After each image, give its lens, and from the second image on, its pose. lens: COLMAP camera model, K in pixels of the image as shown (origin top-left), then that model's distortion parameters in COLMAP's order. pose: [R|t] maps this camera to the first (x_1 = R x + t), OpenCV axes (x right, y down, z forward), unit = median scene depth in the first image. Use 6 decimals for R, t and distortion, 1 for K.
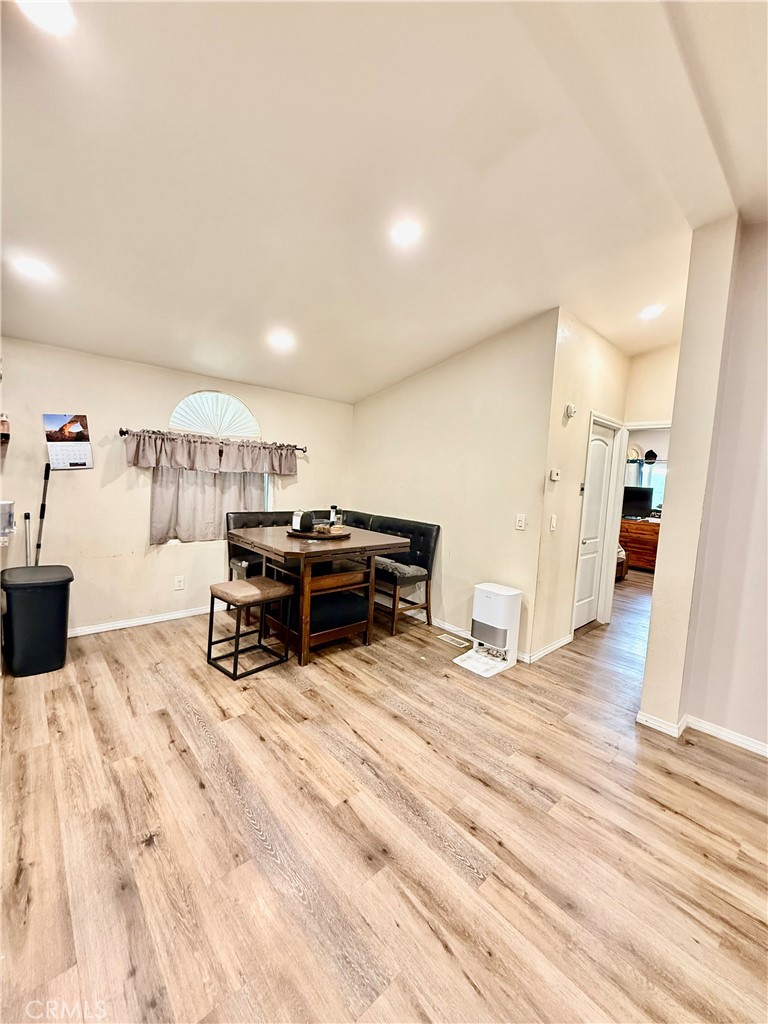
lens RADIAL K [[408.8, 0, 384.0], [0, 408.8, 512.0], [0, 0, 1]] dist [0.001496, 0.000244]
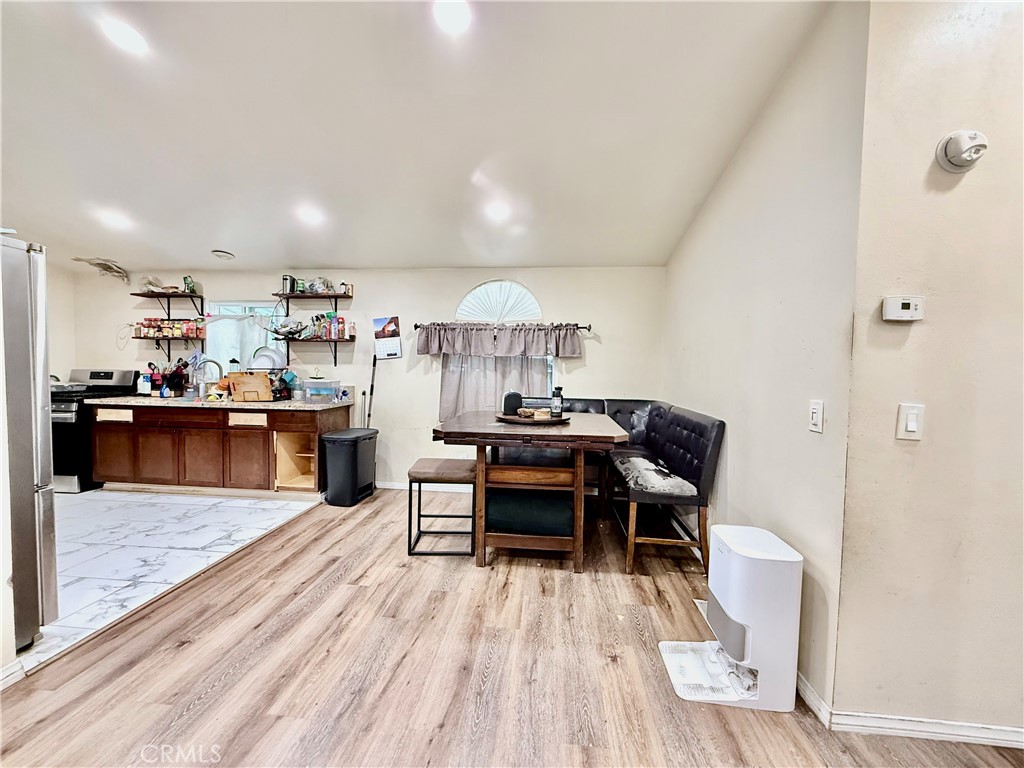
lens RADIAL K [[408.8, 0, 510.0], [0, 408.8, 384.2], [0, 0, 1]] dist [0.001496, 0.000244]
pose [[0.668146, -0.010038, -0.743962, 0.463055], [-0.045339, 0.997501, -0.054178, 0.030556], [0.742647, 0.069930, 0.666022, 0.409499]]
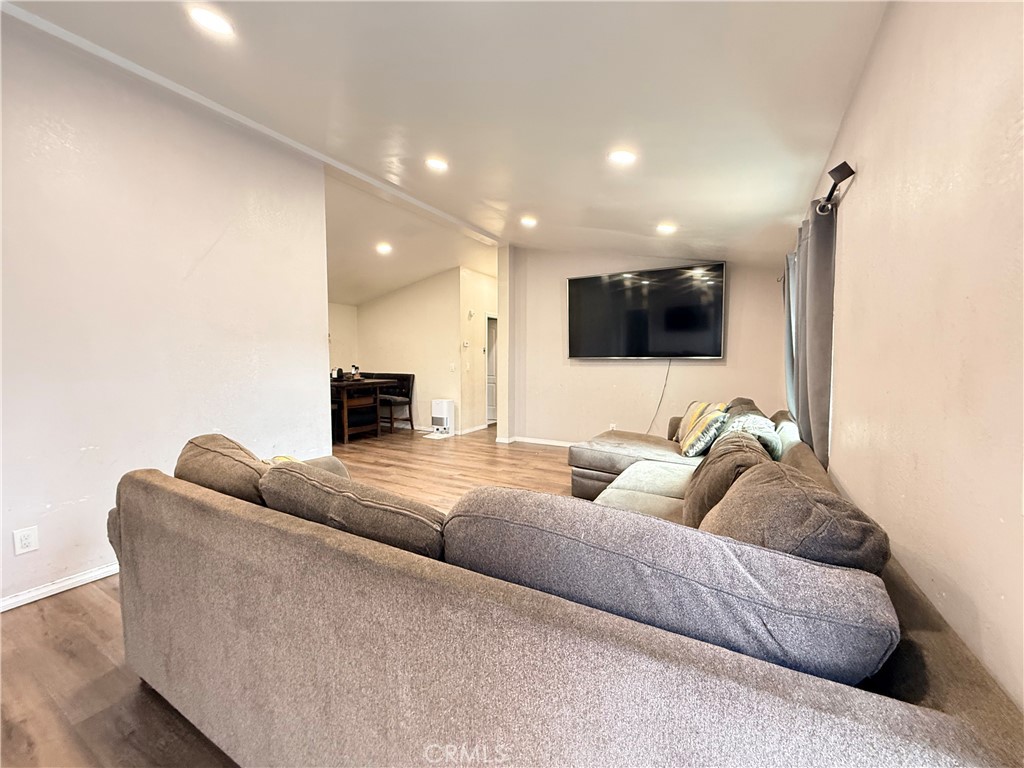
lens RADIAL K [[408.8, 0, 510.0], [0, 408.8, 384.2], [0, 0, 1]] dist [0.001496, 0.000244]
pose [[0.950111, -0.069580, 0.304053, -0.020986], [0.075471, 0.997119, -0.007648, 0.149111], [-0.302644, 0.030214, 0.952625, -1.067381]]
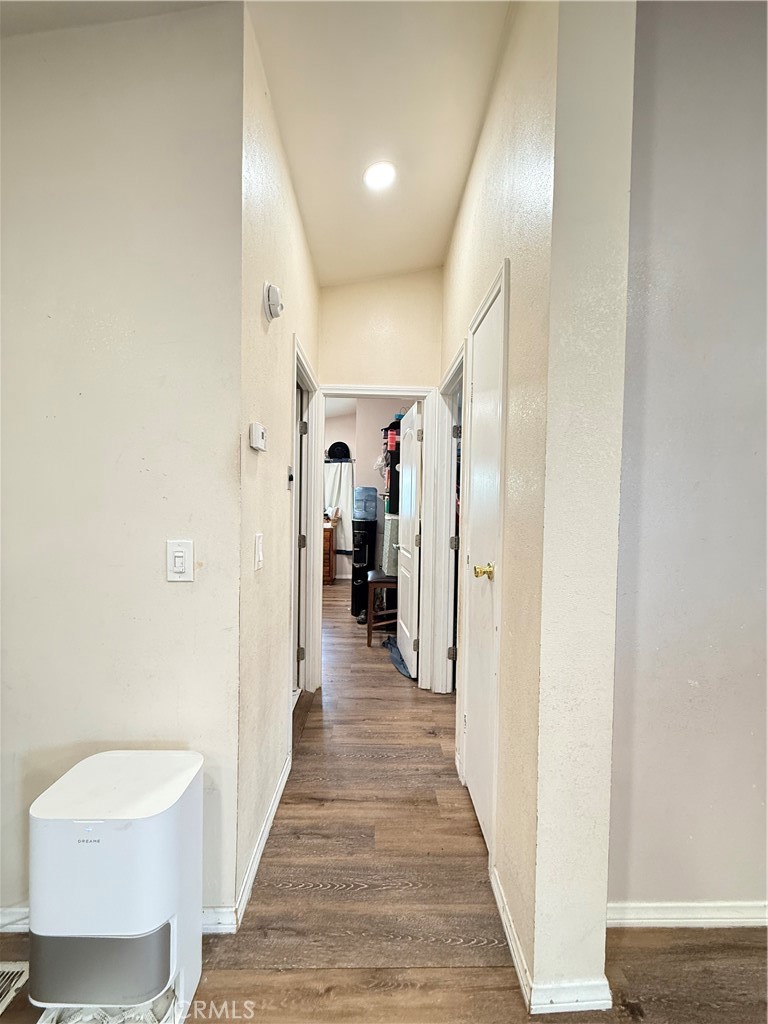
lens RADIAL K [[408.8, 0, 384.0], [0, 408.8, 512.0], [0, 0, 1]] dist [0.001496, 0.000244]
pose [[0.655527, -0.058344, 0.752914, 0.184270], [0.079212, 0.996823, 0.008278, -0.007443], [-0.751005, 0.054213, 0.658067, 0.629696]]
